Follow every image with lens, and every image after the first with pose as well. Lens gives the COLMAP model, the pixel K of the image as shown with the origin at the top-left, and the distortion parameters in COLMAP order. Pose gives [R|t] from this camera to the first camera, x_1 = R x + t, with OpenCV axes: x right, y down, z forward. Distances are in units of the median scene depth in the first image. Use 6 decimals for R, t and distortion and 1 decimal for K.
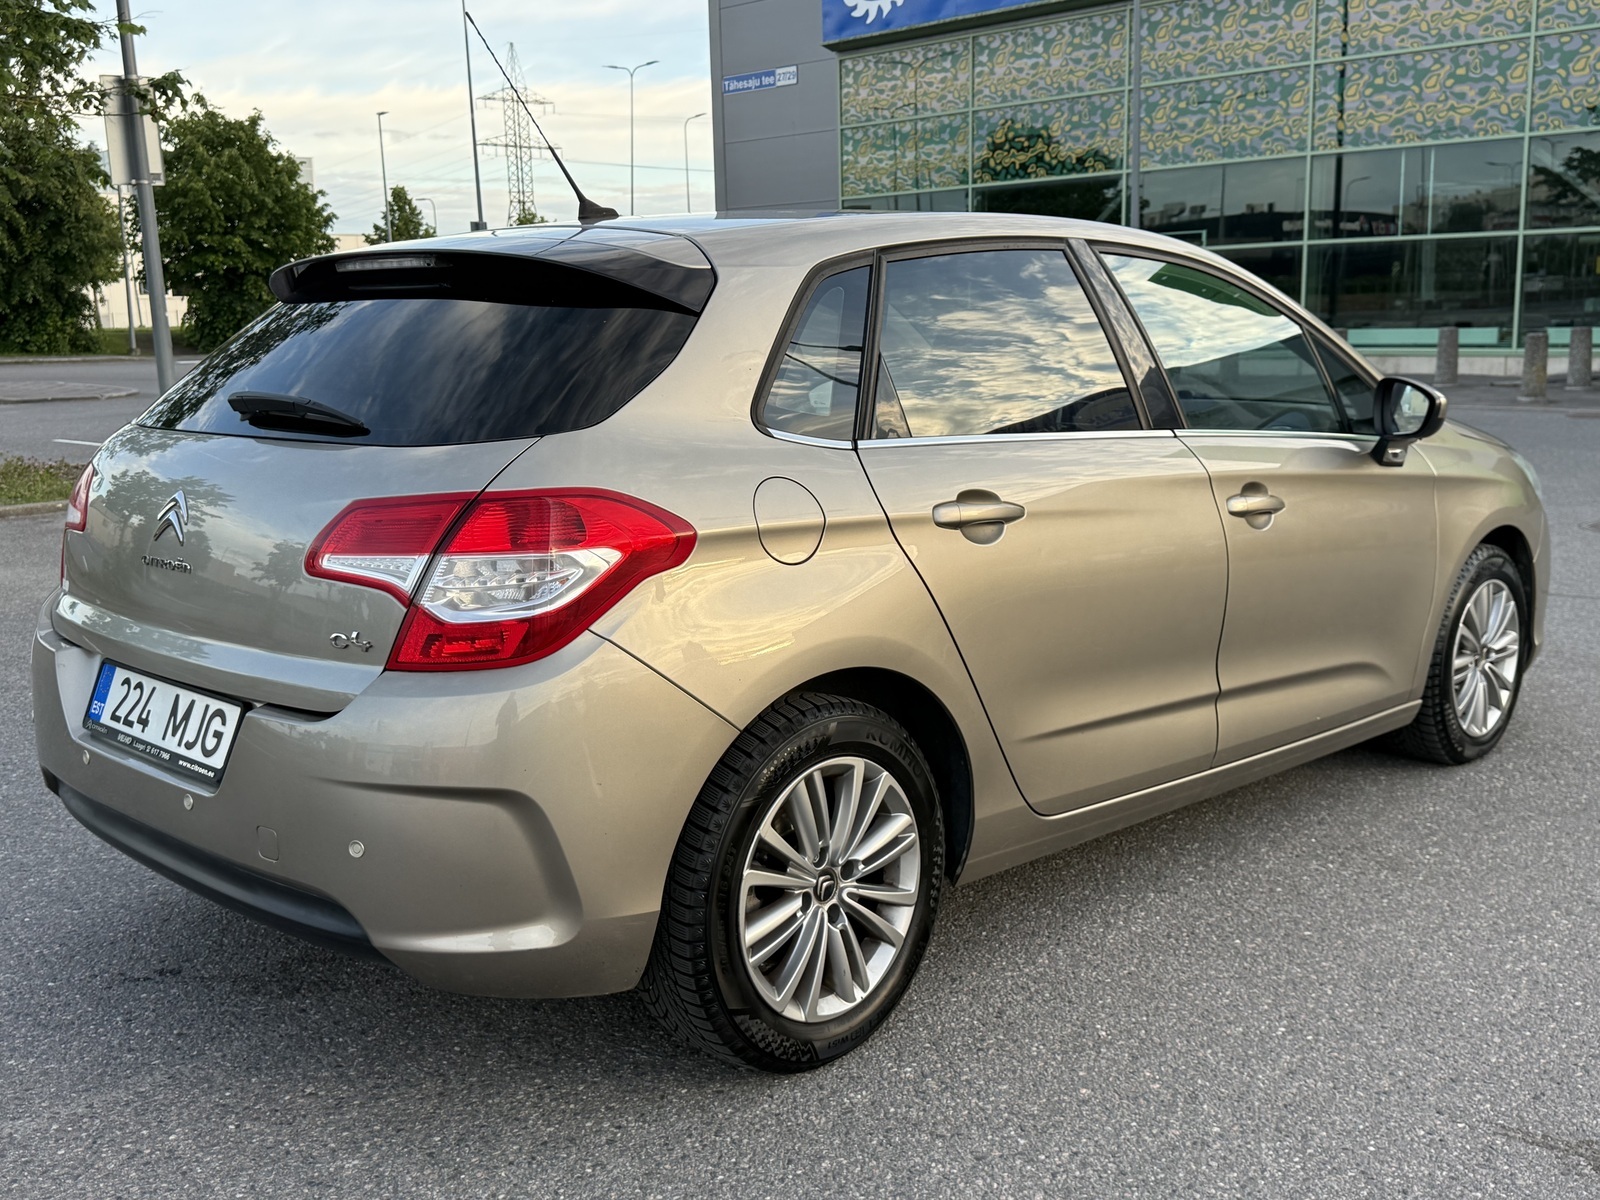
lens RADIAL K [[1616.0, 0, 801.9], [0, 1616.0, 590.1], [0, 0, 1]] dist [0.167538, -0.329359]
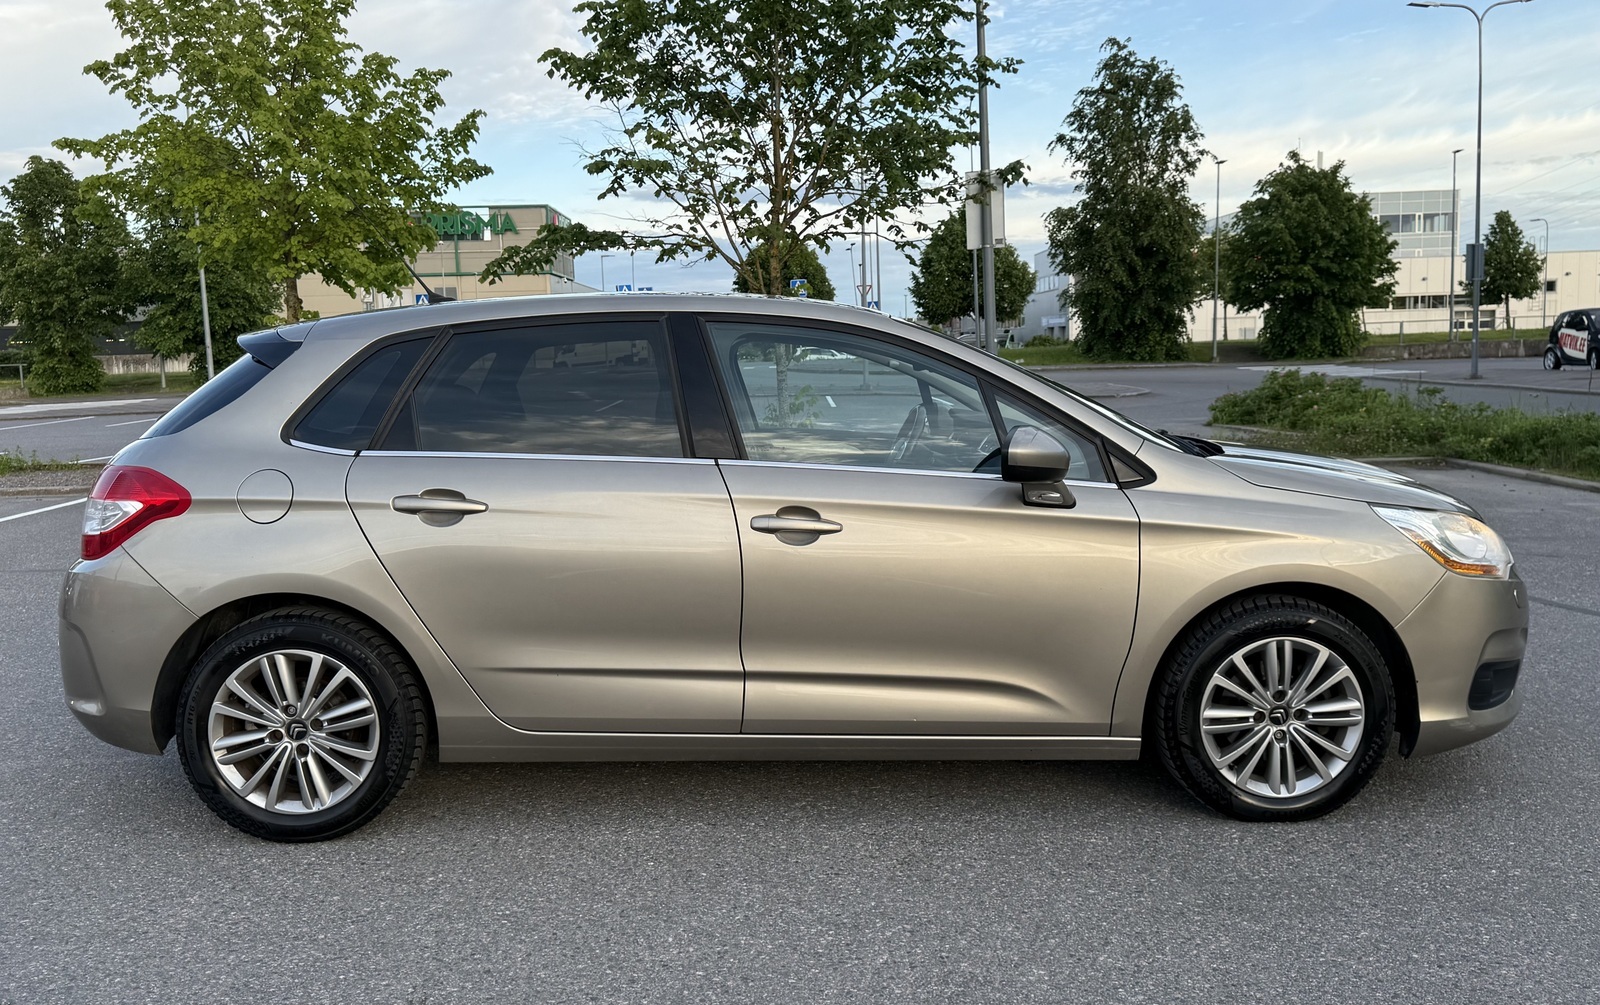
lens RADIAL K [[1341.2, 0, 800.0], [0, 1341.2, 502.5], [0, 0, 1]] dist [0.143636, -0.256366]
pose [[0.722547, 0.082643, -0.686364, 0.097558], [-0.107640, 0.994169, 0.006391, -0.007646], [0.682891, 0.069262, 0.727230, 0.027600]]
